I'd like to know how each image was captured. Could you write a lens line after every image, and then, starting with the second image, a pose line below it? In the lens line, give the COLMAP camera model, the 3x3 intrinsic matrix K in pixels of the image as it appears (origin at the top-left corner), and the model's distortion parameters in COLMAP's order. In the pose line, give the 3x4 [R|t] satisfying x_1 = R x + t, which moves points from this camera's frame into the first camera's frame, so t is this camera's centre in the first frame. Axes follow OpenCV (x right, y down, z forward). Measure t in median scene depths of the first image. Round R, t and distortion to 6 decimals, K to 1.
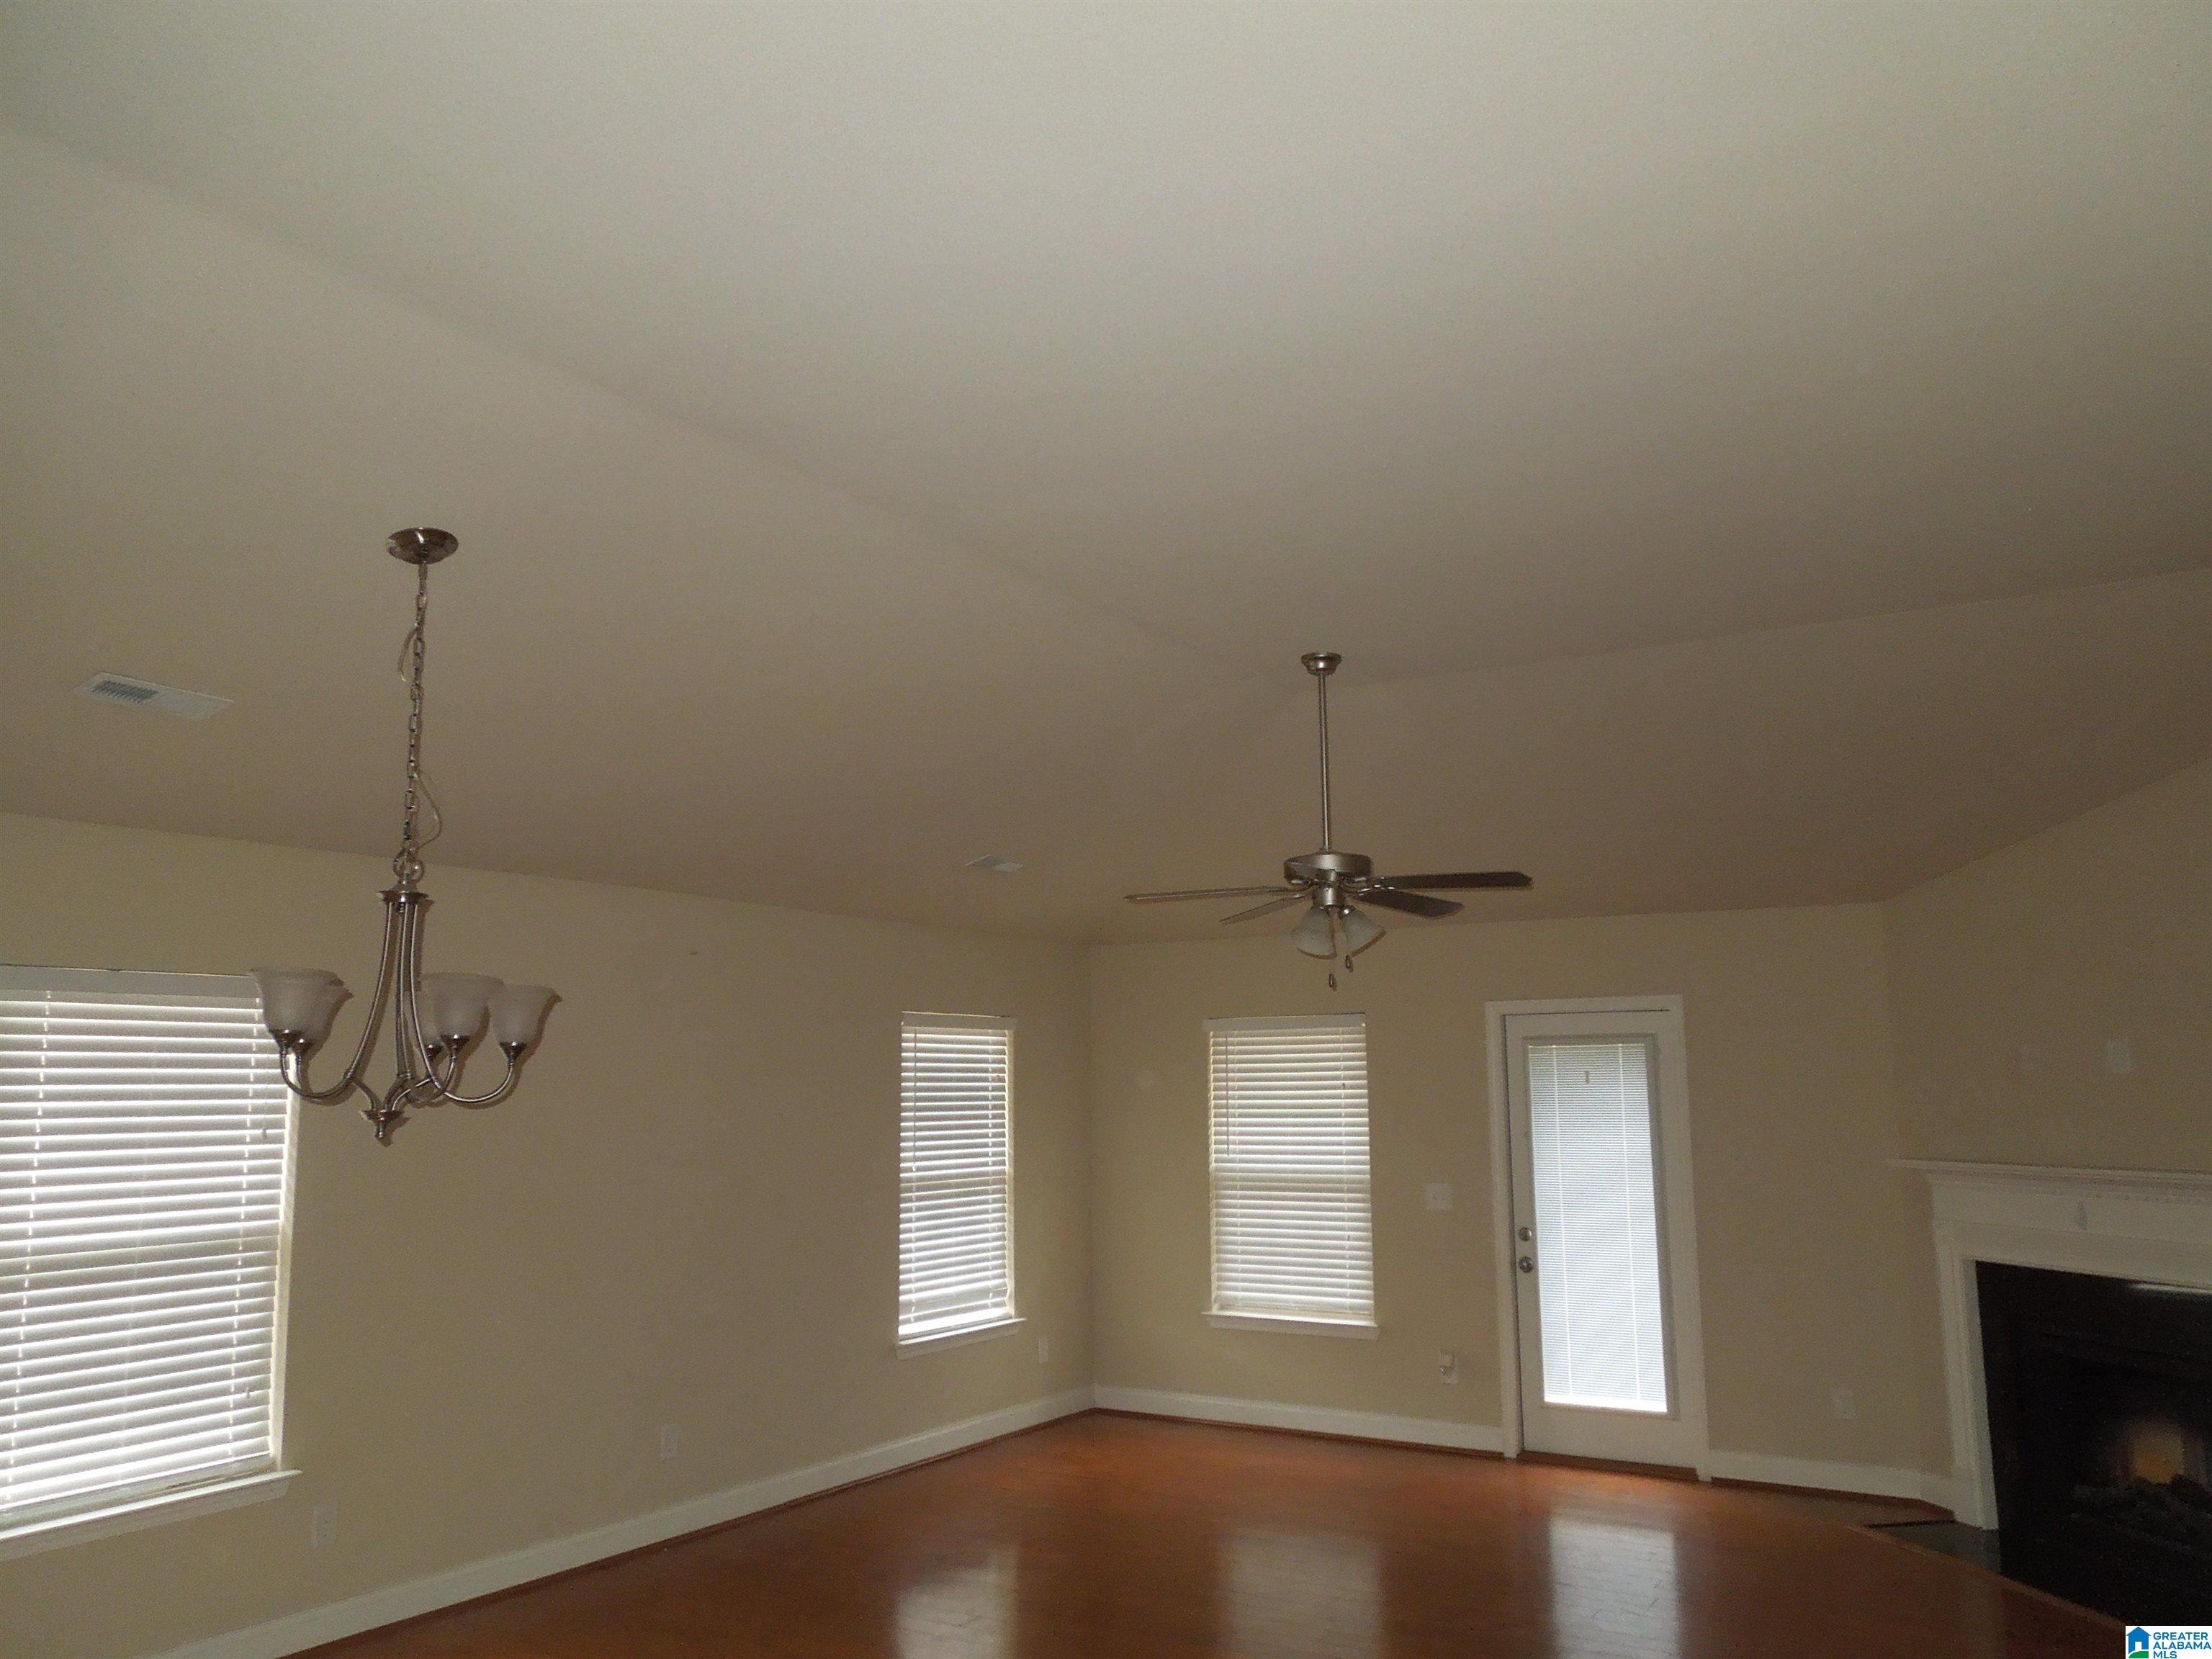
lens RADIAL K [[1638.3, 0, 1093.2], [0, 1638.3, 846.4], [0, 0, 1]] dist [-0.002265, 0.001842]
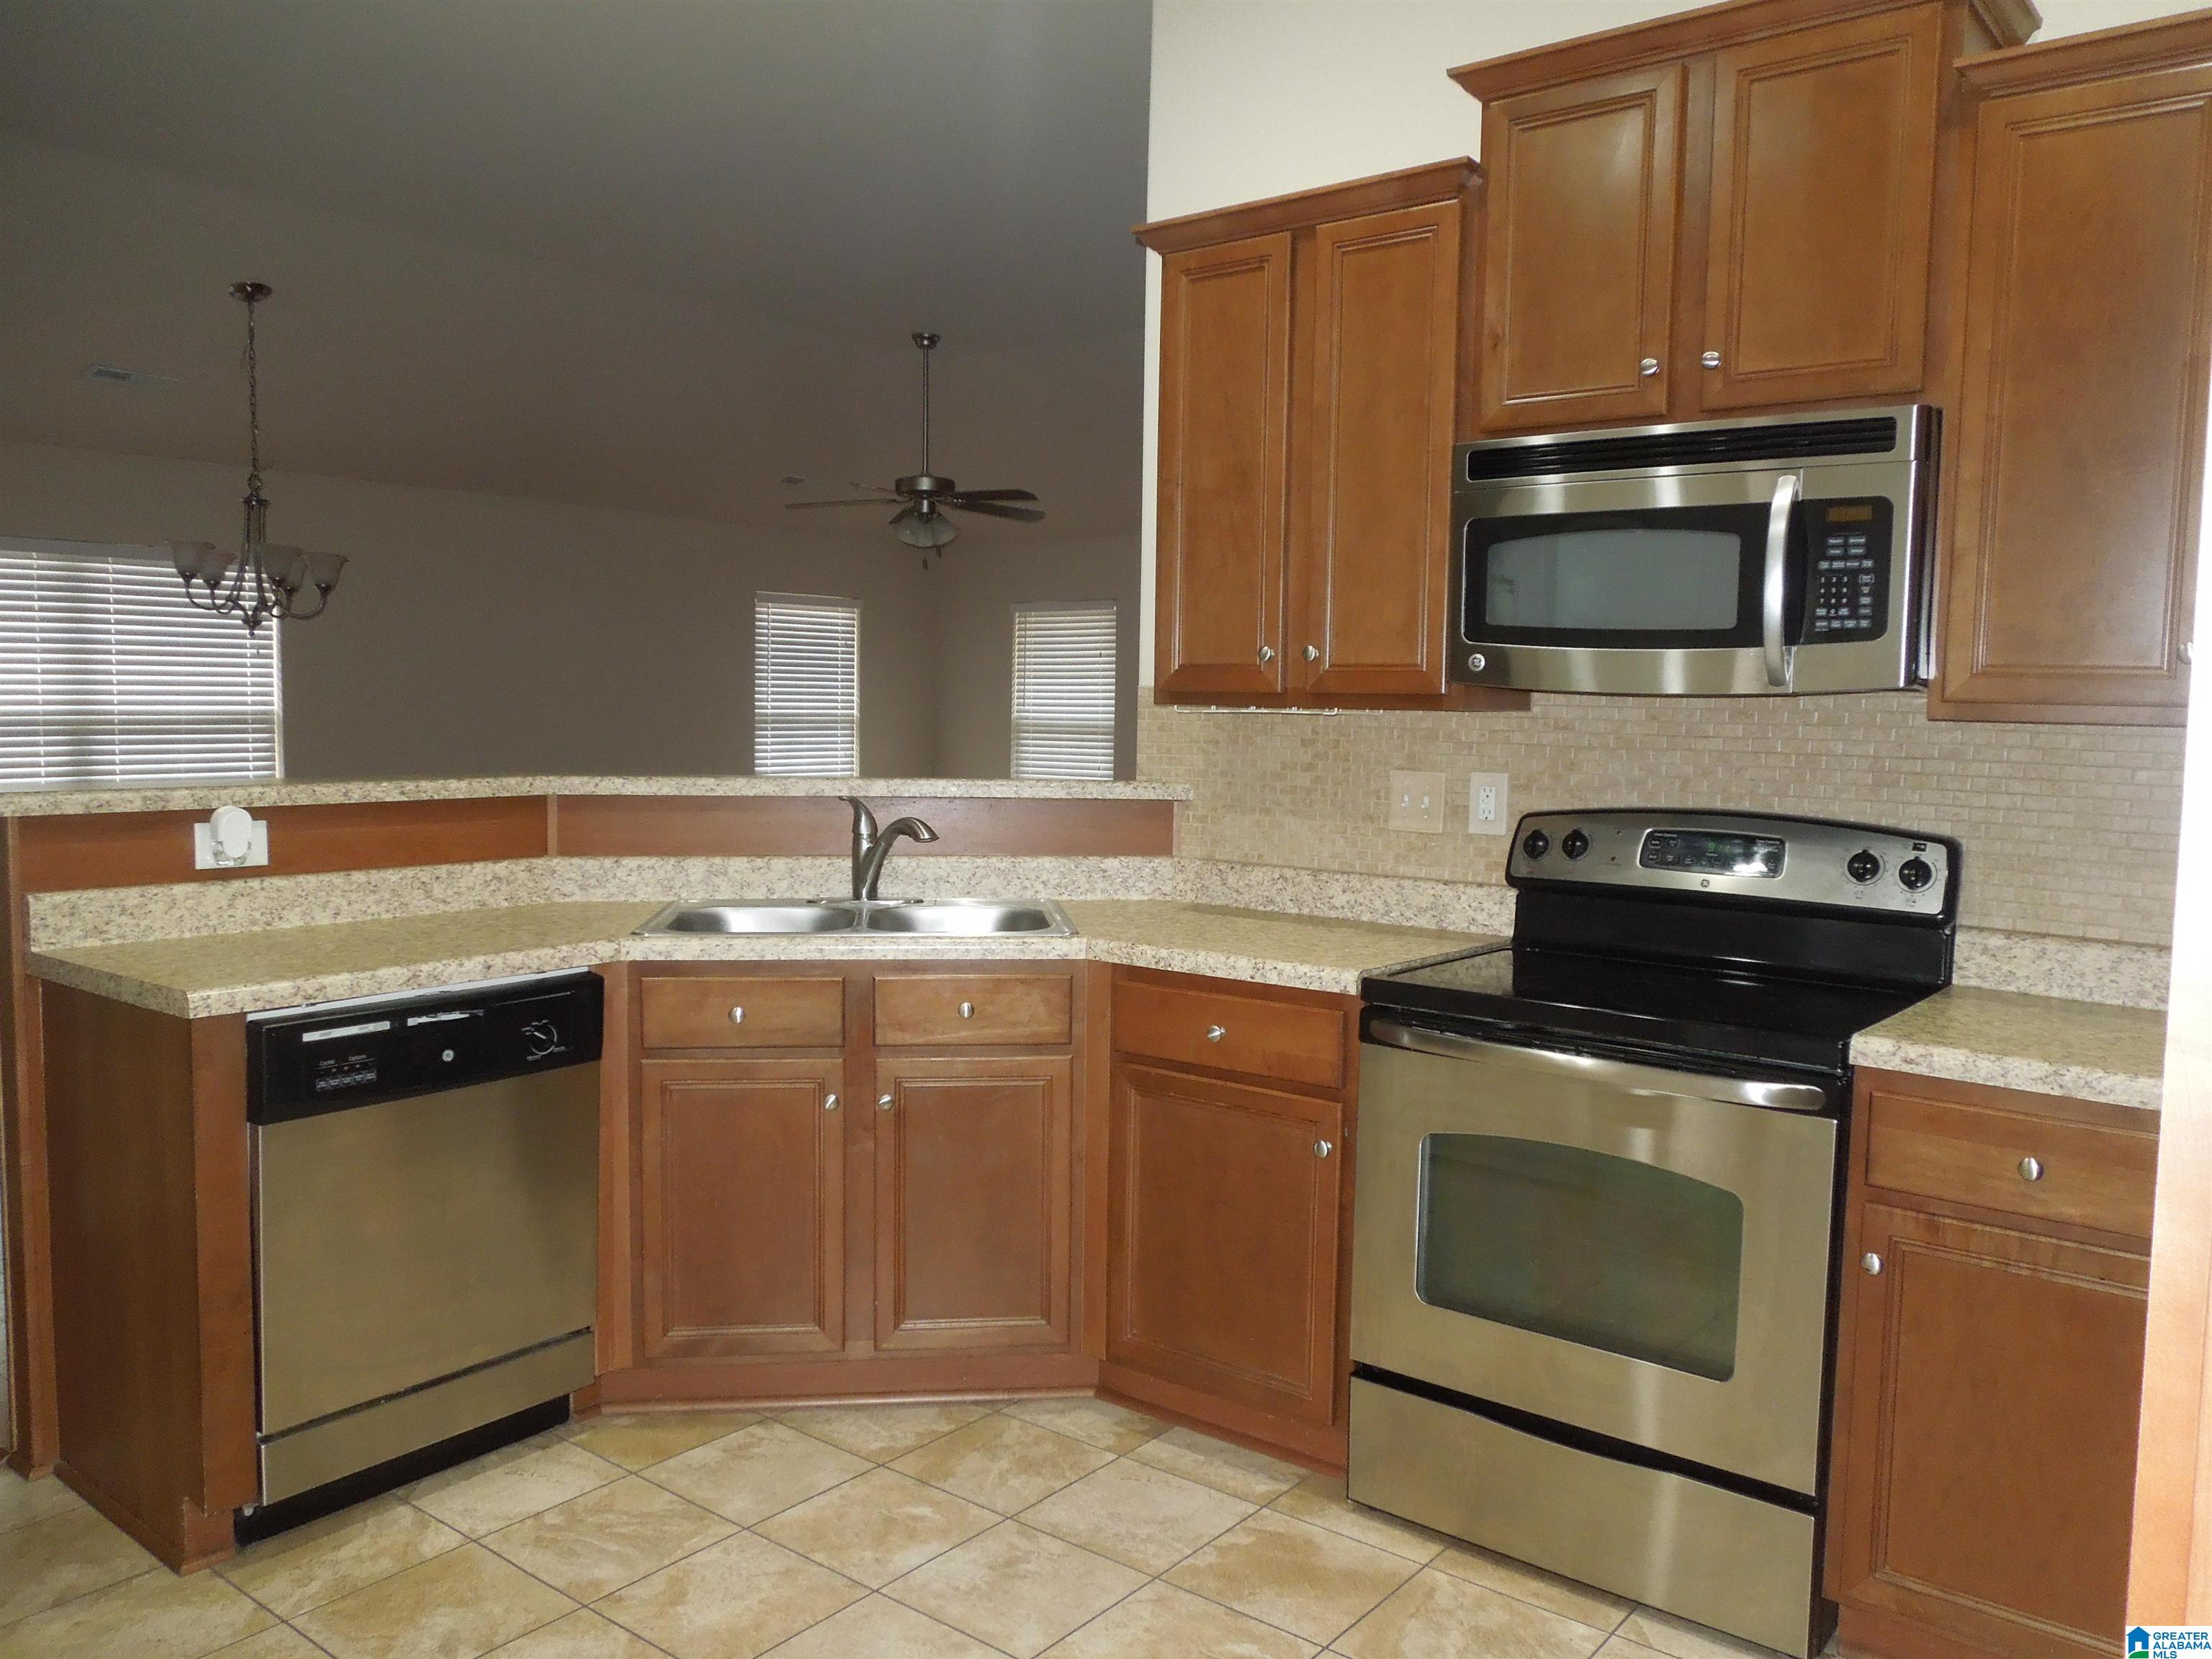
lens RADIAL K [[1638.3, 0, 1100.3], [0, 1638.3, 830.2], [0, 0, 1]] dist [-0.002265, 0.001842]
pose [[0.994029, 0.030251, -0.104836, 0.390239], [-0.006109, 0.974722, 0.223337, -0.013203], [0.108942, -0.221364, 0.969087, -0.400255]]
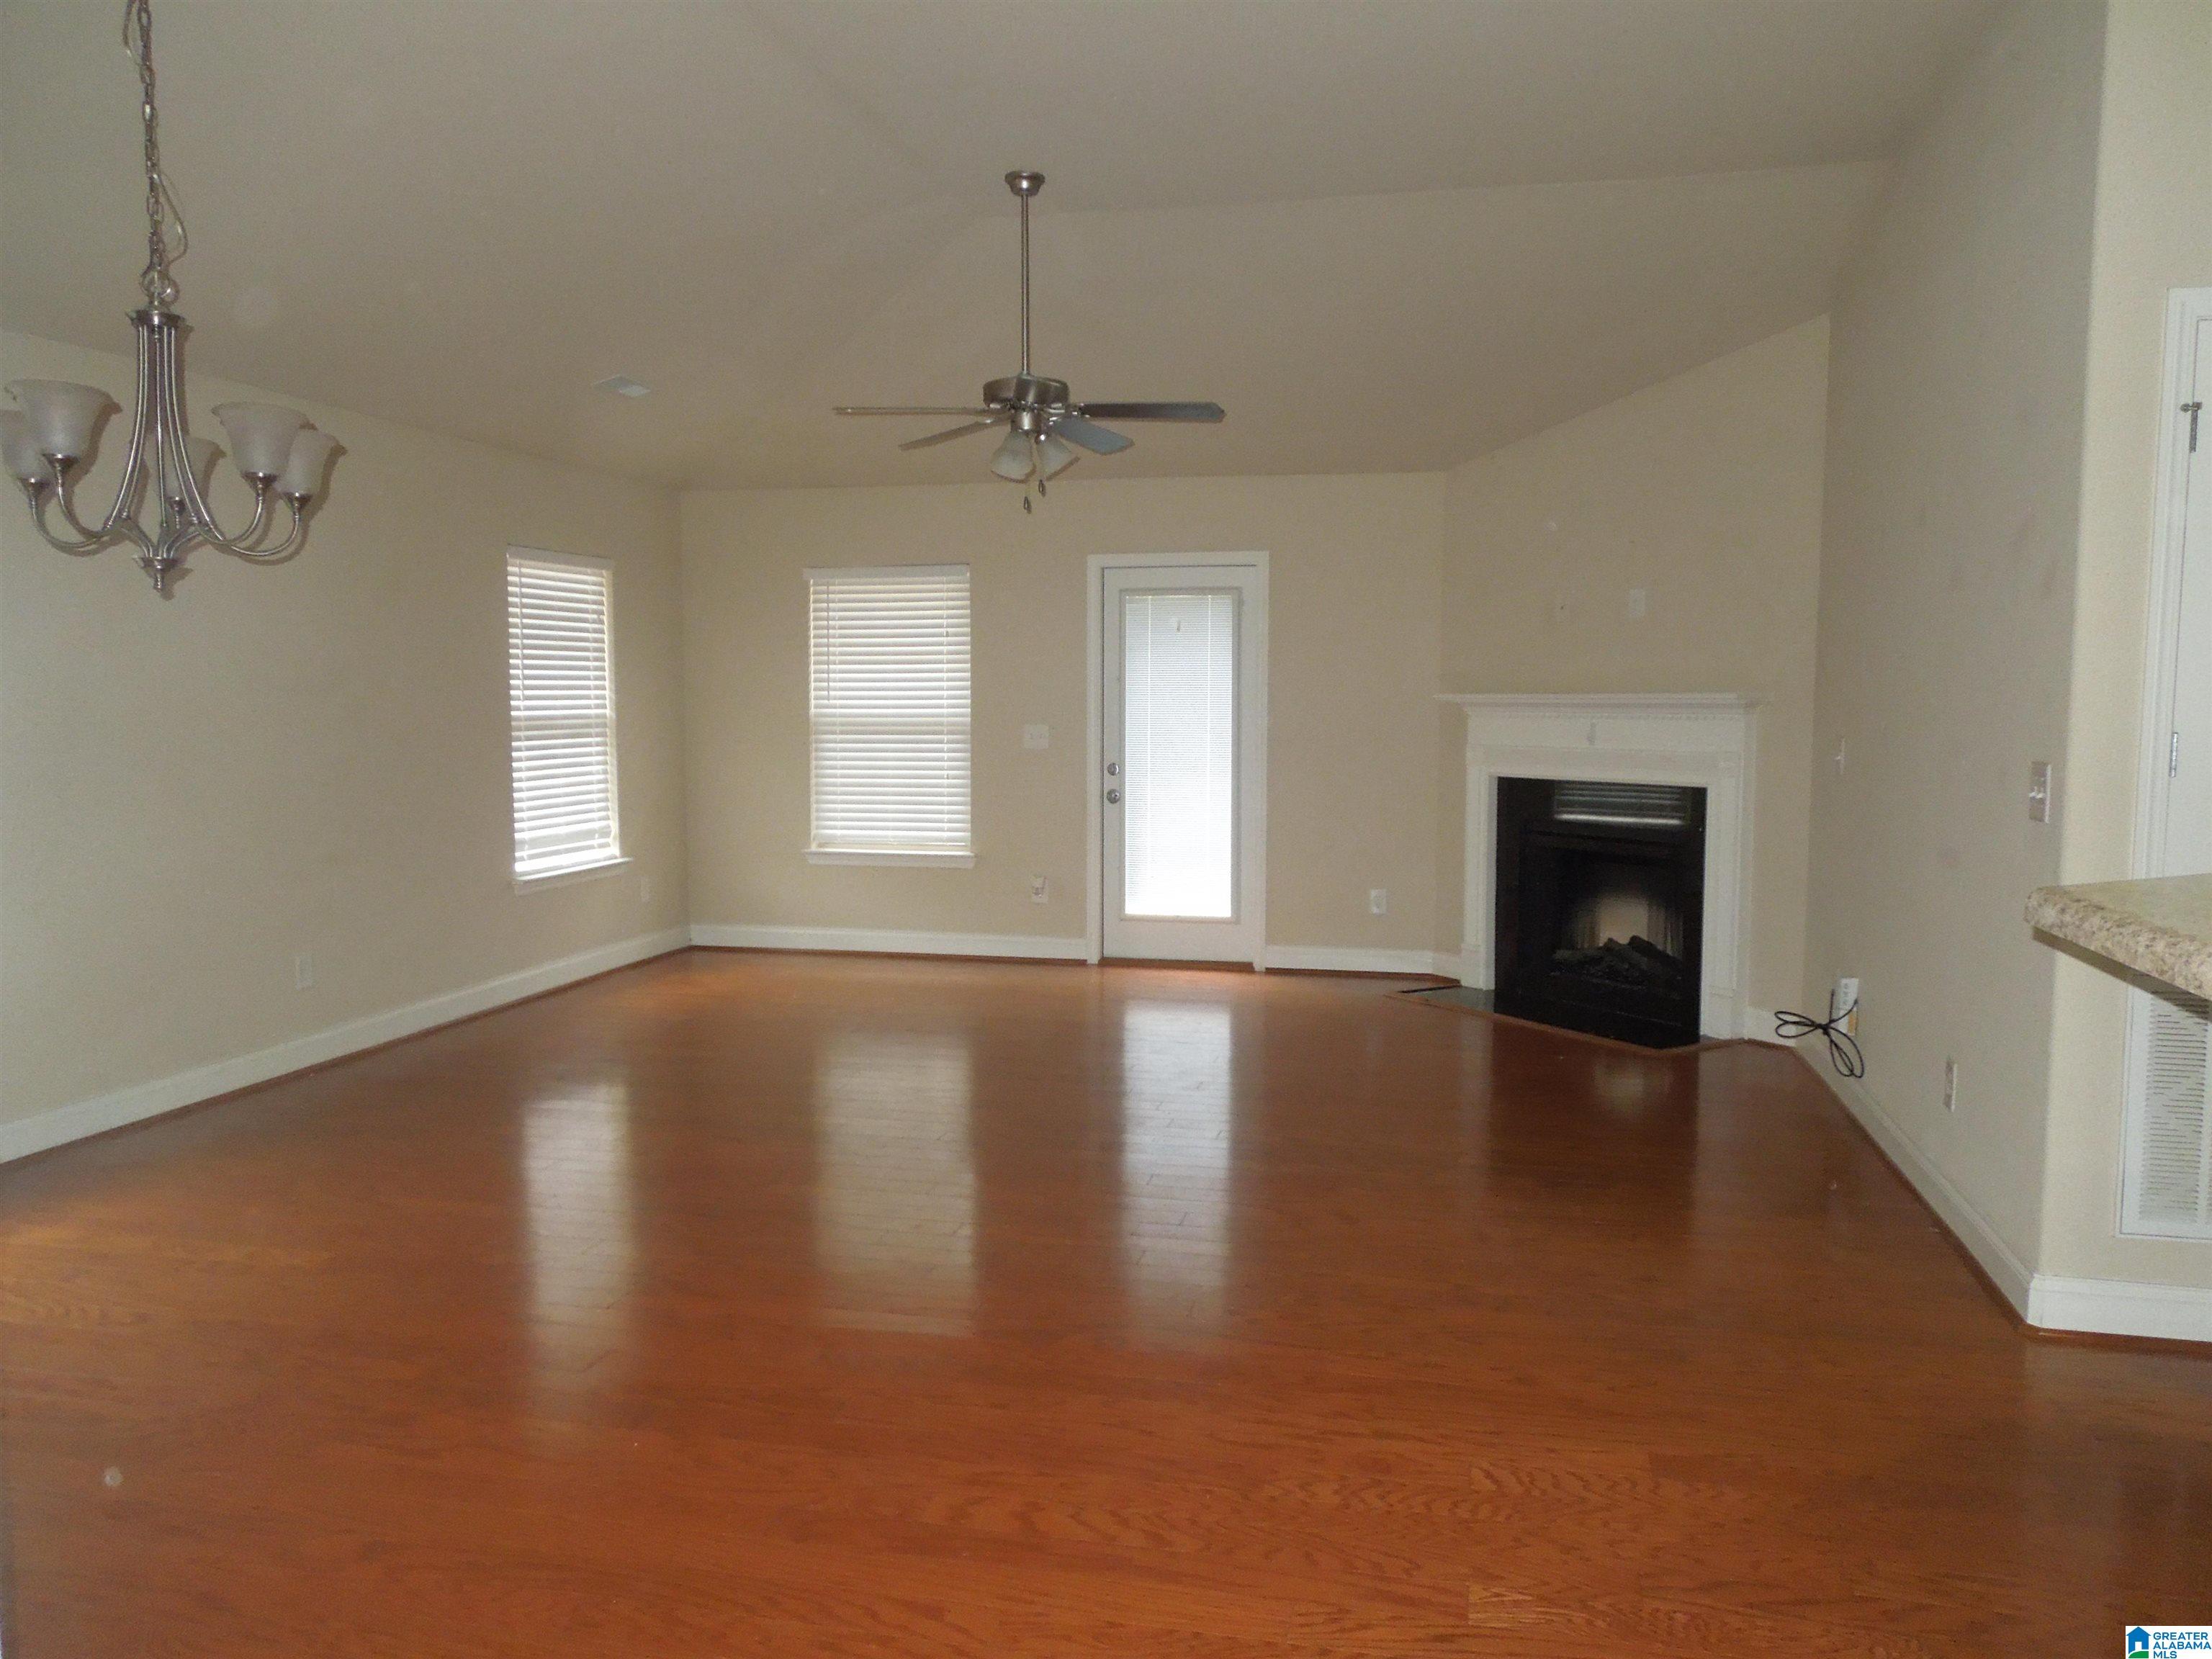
lens RADIAL K [[1638.3, 0, 1073.5], [0, 1638.3, 811.5], [0, 0, 1]] dist [-0.002265, 0.001842]
pose [[0.949271, -0.015215, 0.314090, -0.130535], [-0.054496, 0.975755, 0.211971, 0.041931], [-0.309700, -0.218334, 0.925428, -0.013085]]
